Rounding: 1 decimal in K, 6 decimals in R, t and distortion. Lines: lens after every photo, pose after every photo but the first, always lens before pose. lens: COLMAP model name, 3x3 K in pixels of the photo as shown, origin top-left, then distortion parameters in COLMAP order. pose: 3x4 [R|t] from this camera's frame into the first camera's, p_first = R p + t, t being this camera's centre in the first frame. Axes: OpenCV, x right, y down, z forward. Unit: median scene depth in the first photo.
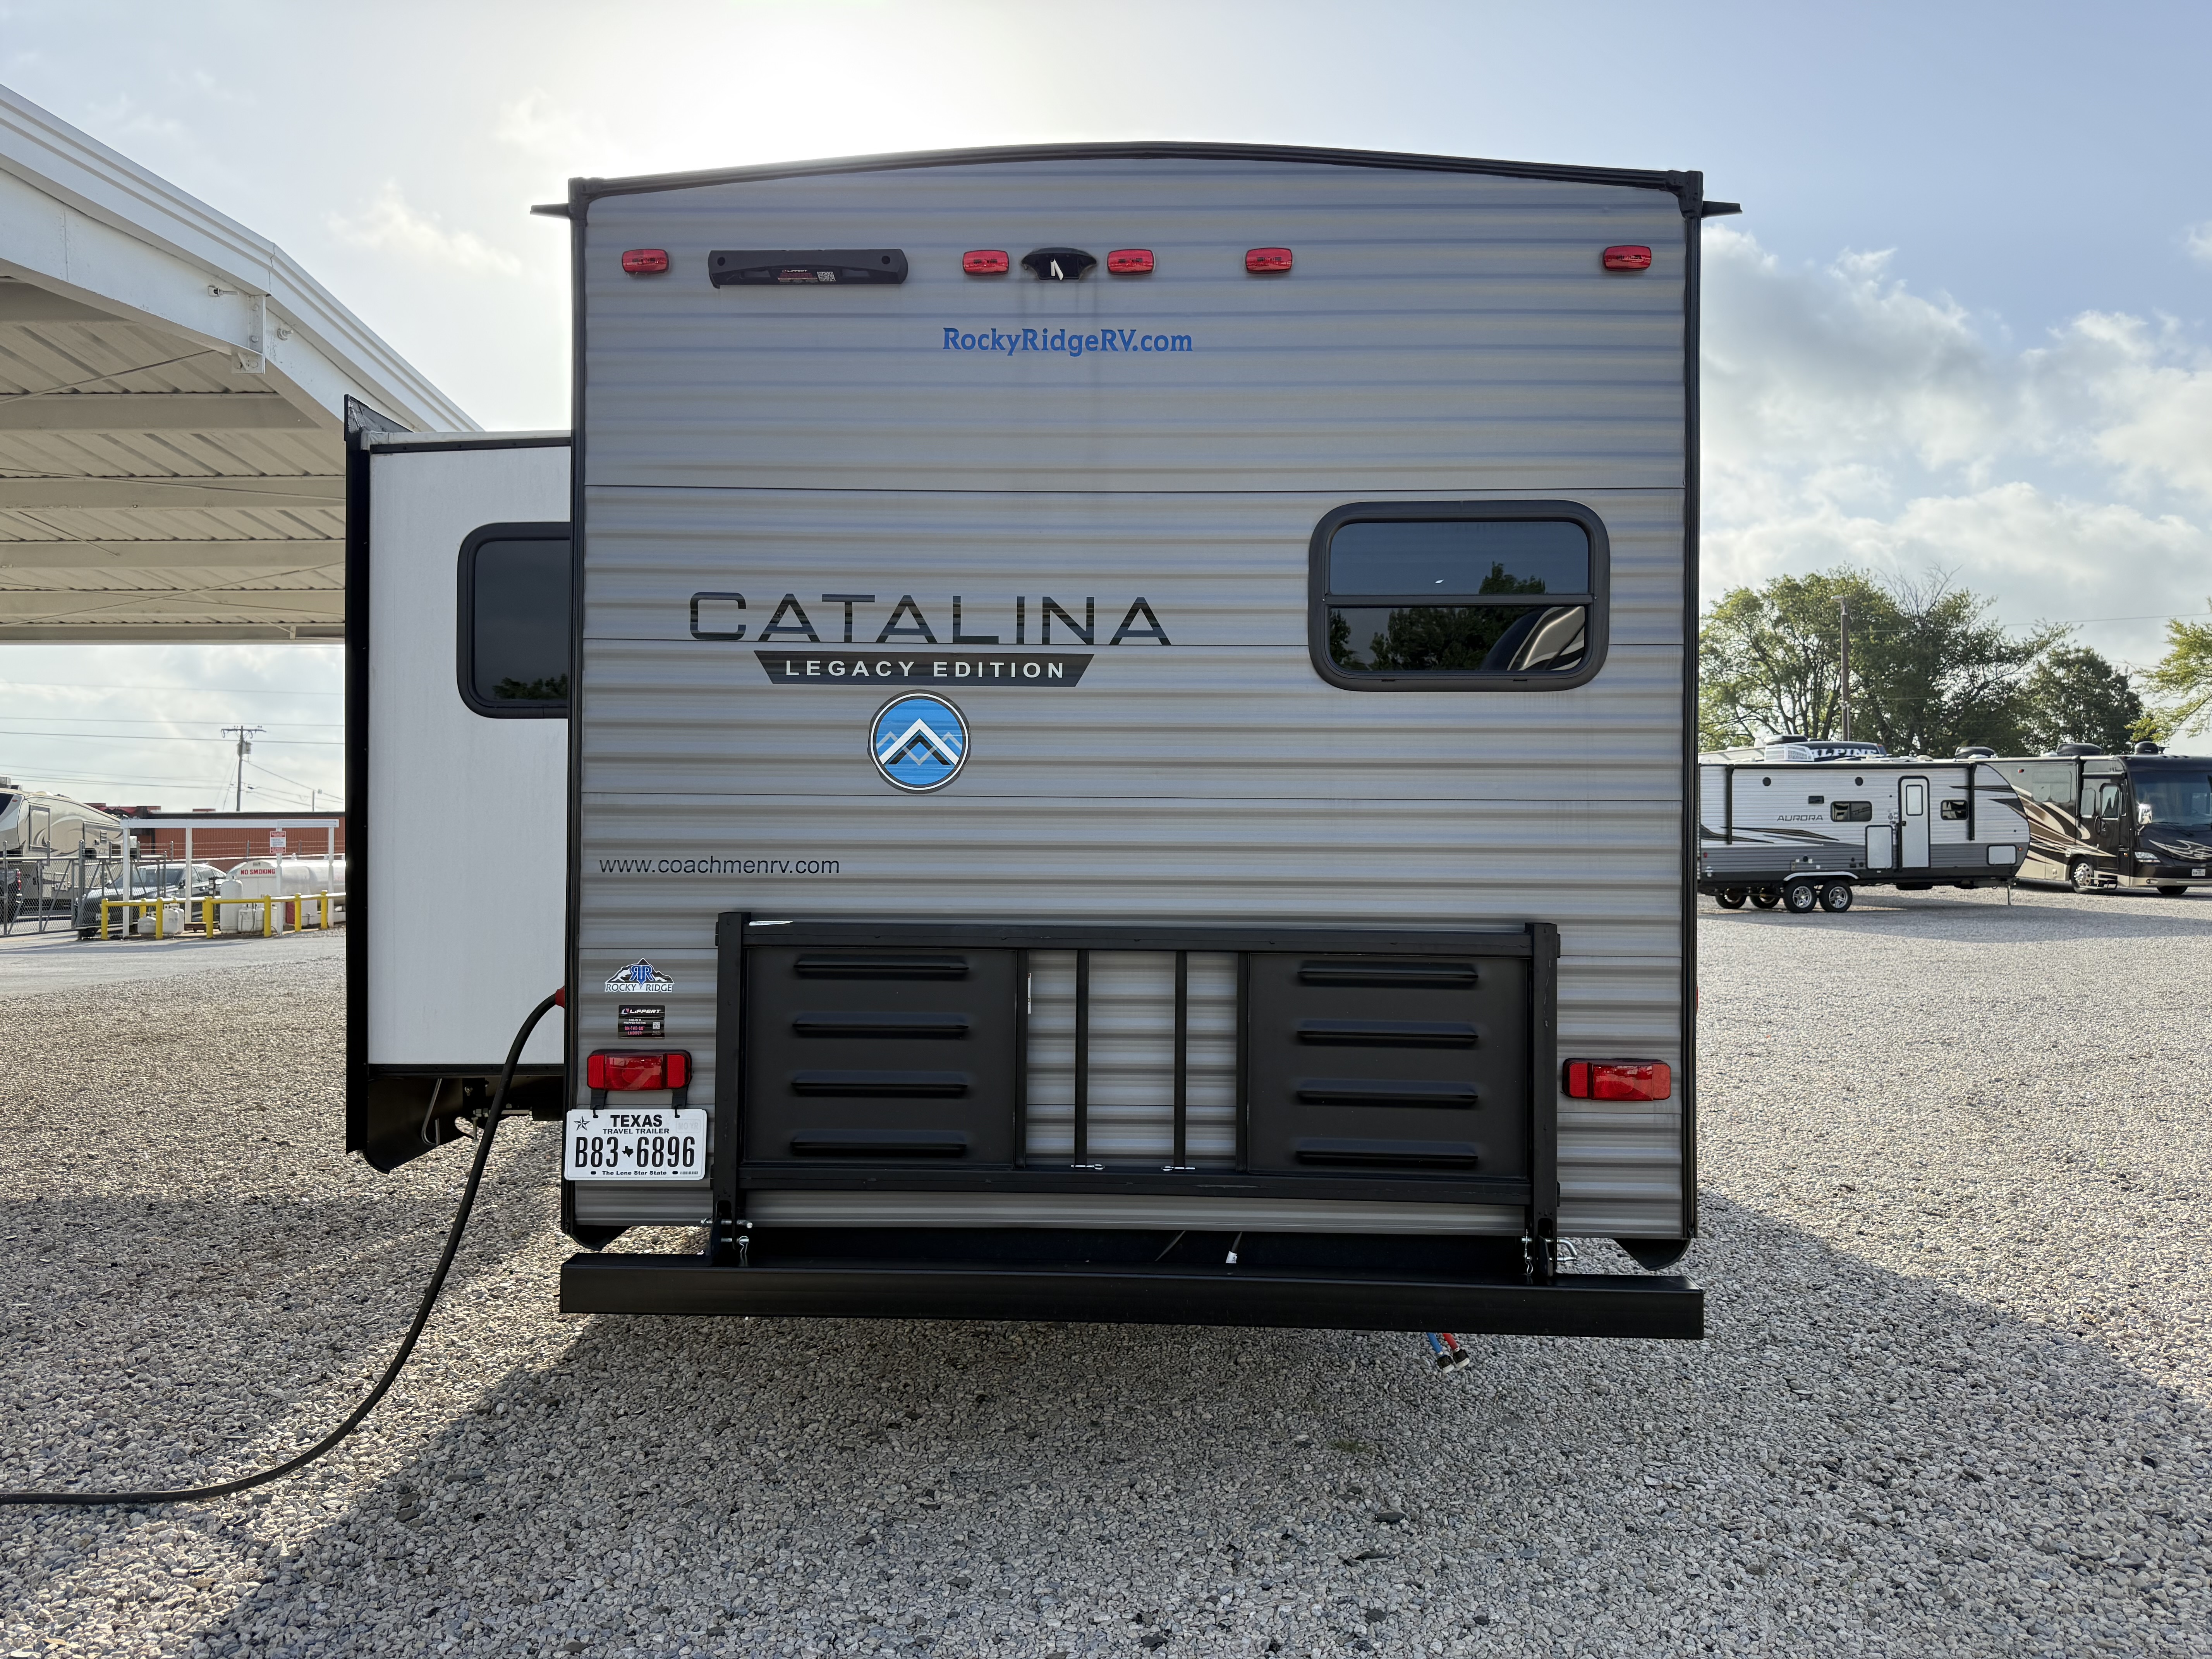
lens RADIAL K [[1524.9, 0, 1096.7], [0, 1524.9, 830.1], [0, 0, 1]] dist [0.067472, -0.079948]
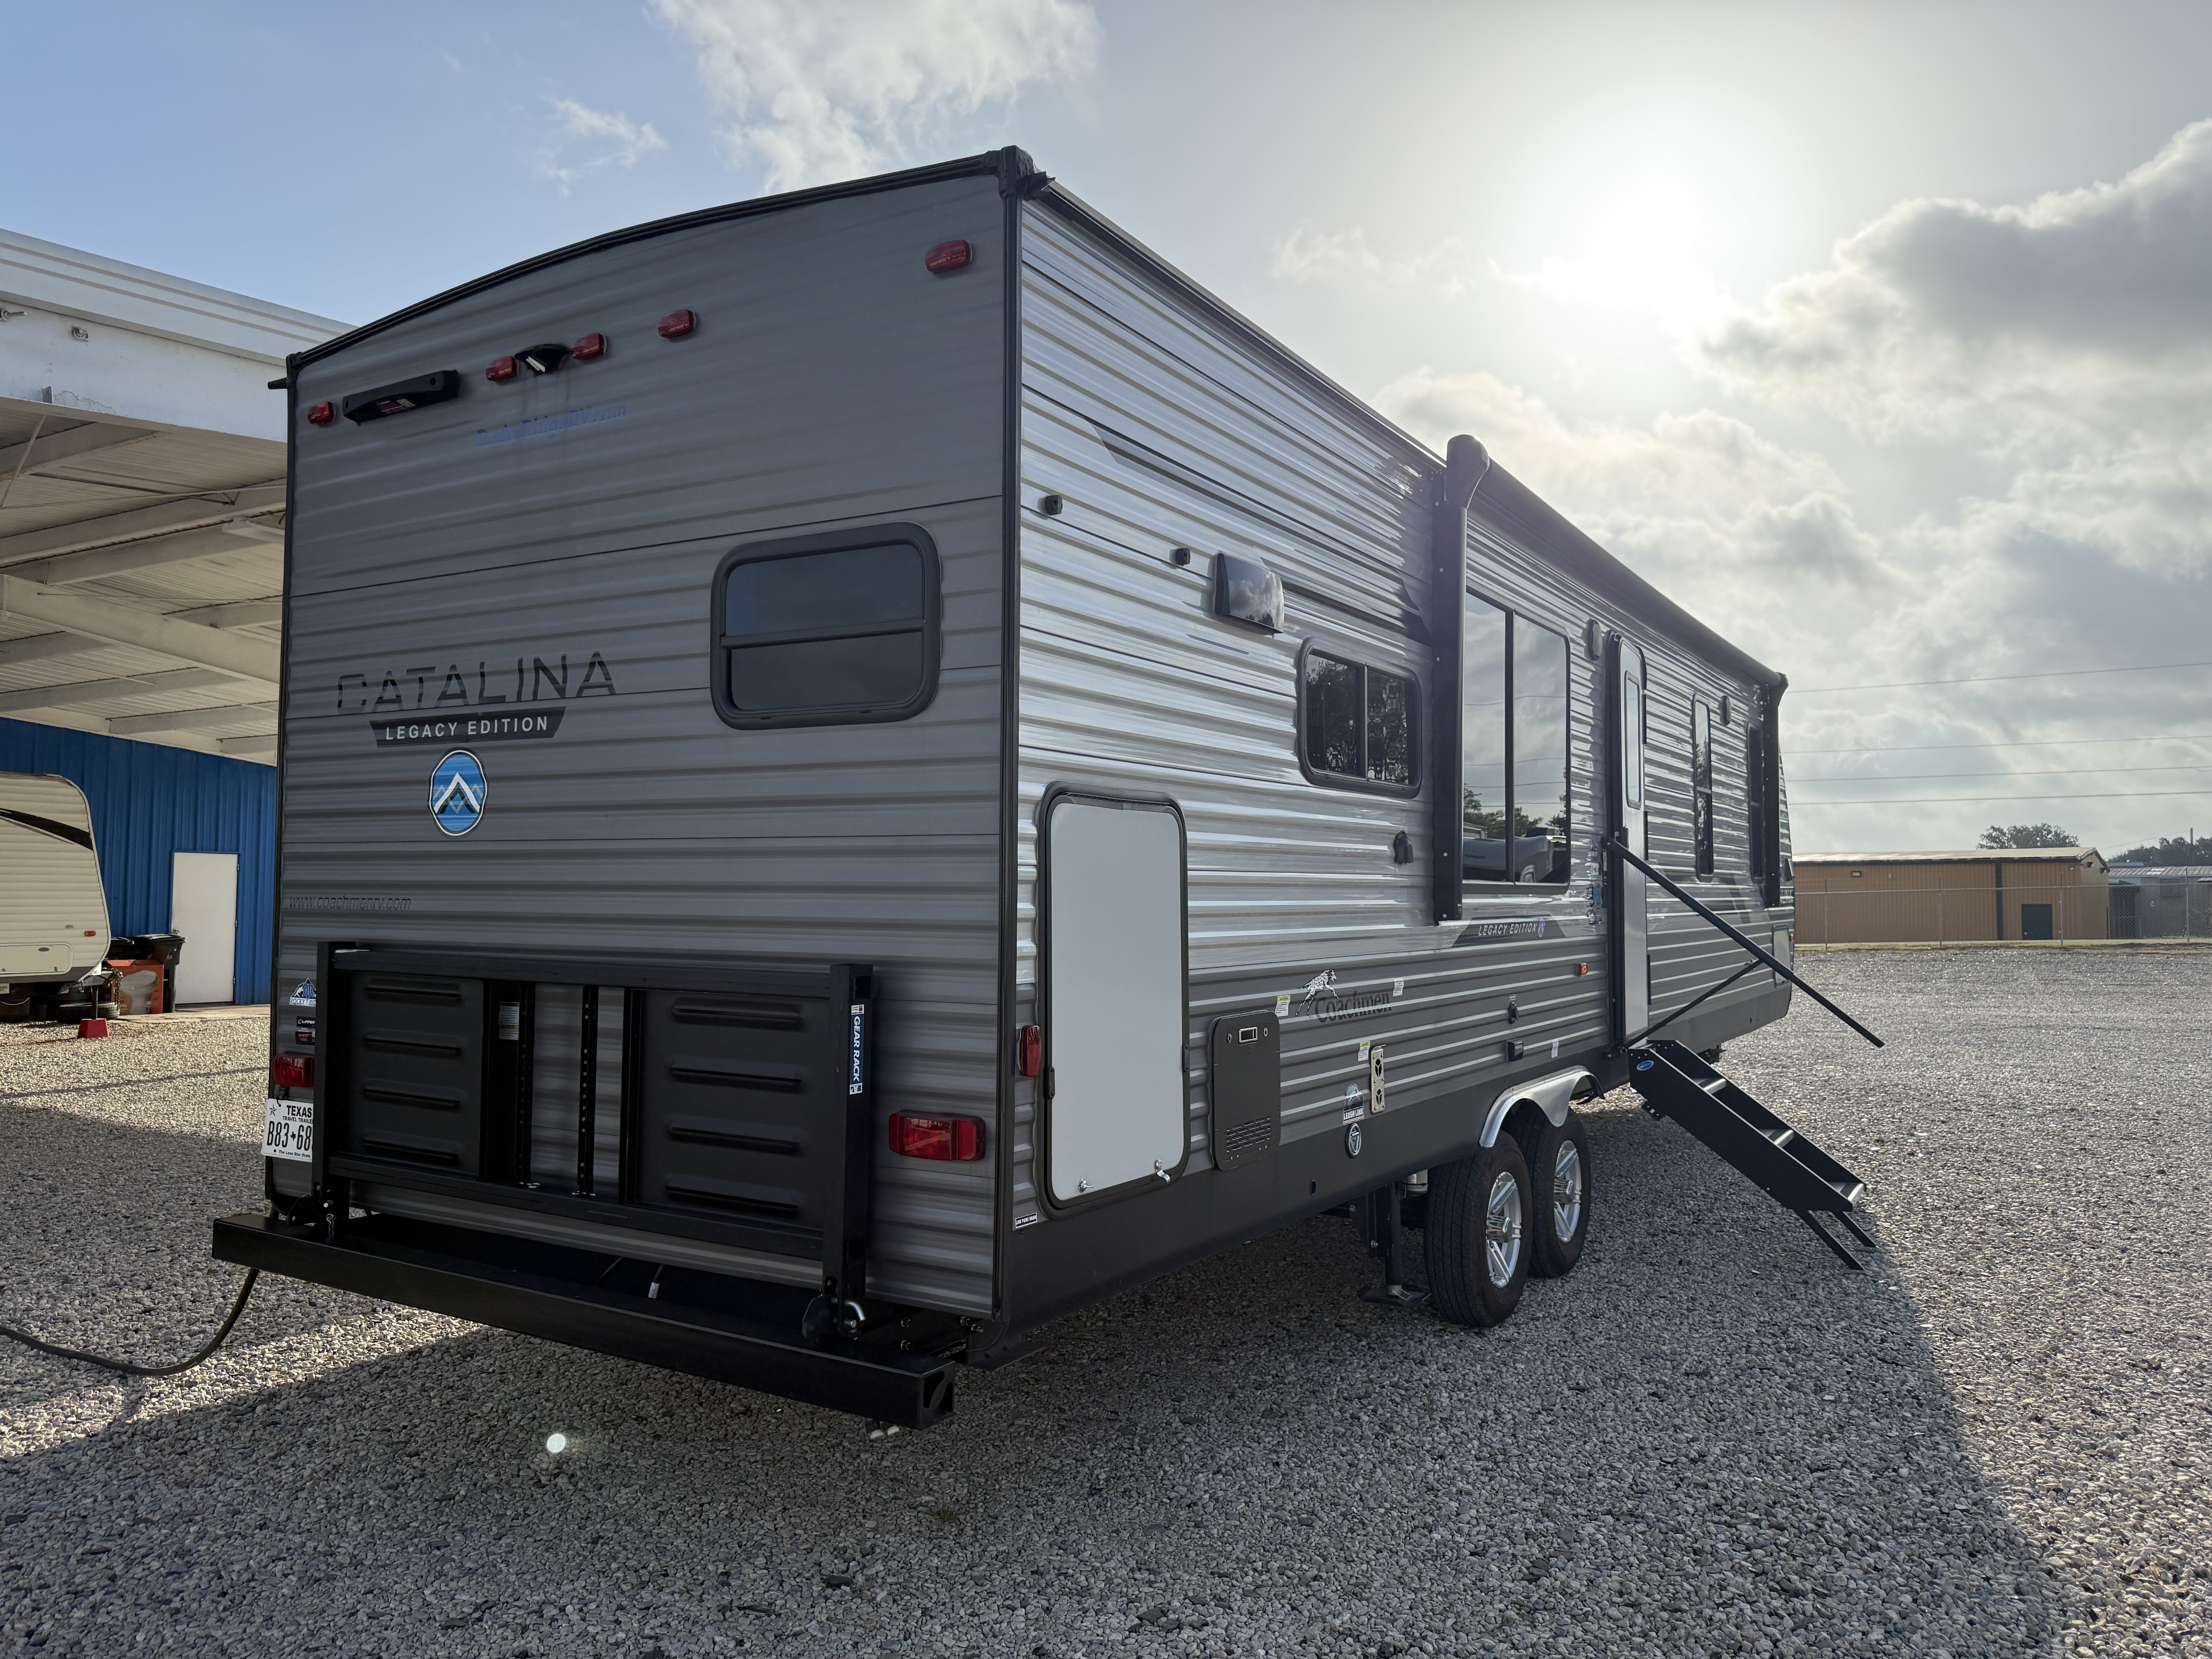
lens RADIAL K [[1524.9, 0, 1118.3], [0, 1524.9, 830.9], [0, 0, 1]] dist [0.067472, -0.079948]
pose [[0.873771, -0.018148, -0.485999, 0.867500], [0.000490, 0.999336, -0.036436, 0.012163], [0.486337, 0.031598, 0.873200, 0.241281]]
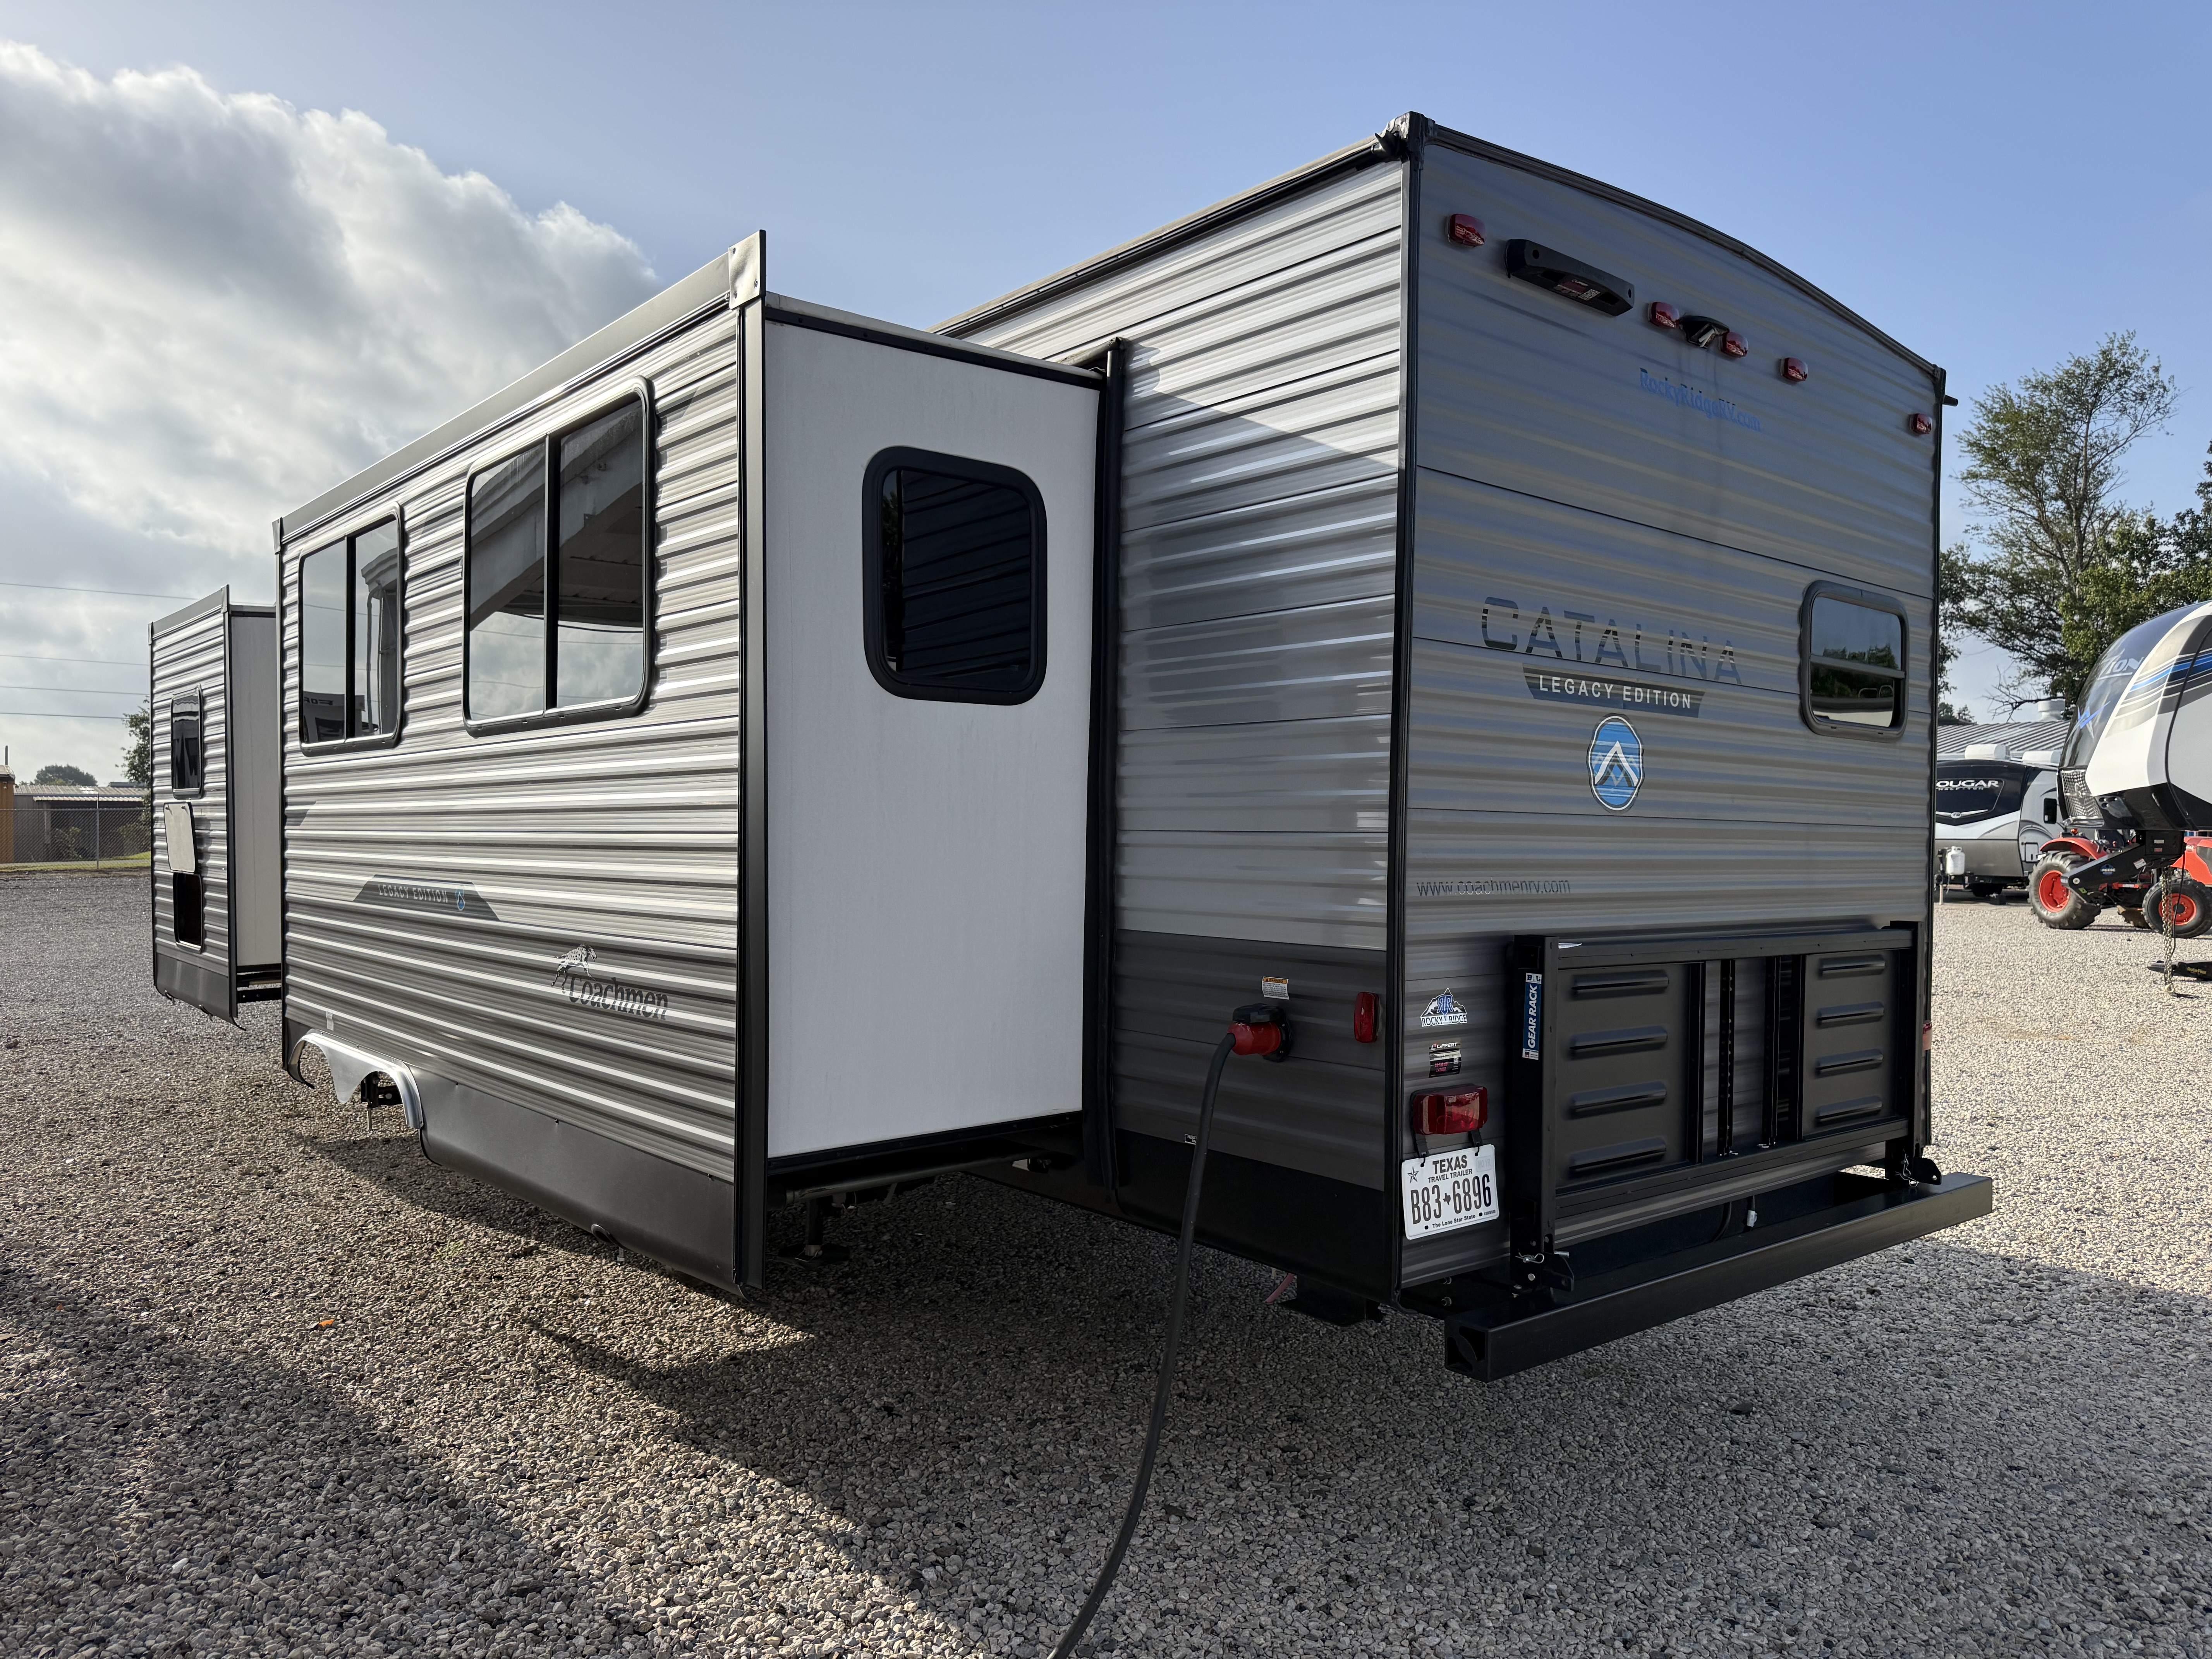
lens RADIAL K [[1524.9, 0, 1099.3], [0, 1524.9, 848.2], [0, 0, 1]] dist [0.067472, -0.079948]
pose [[0.748103, 0.001161, 0.663582, -1.066242], [-0.012116, 0.999856, 0.011911, -0.008693], [-0.663472, -0.016950, 0.748009, 0.455031]]
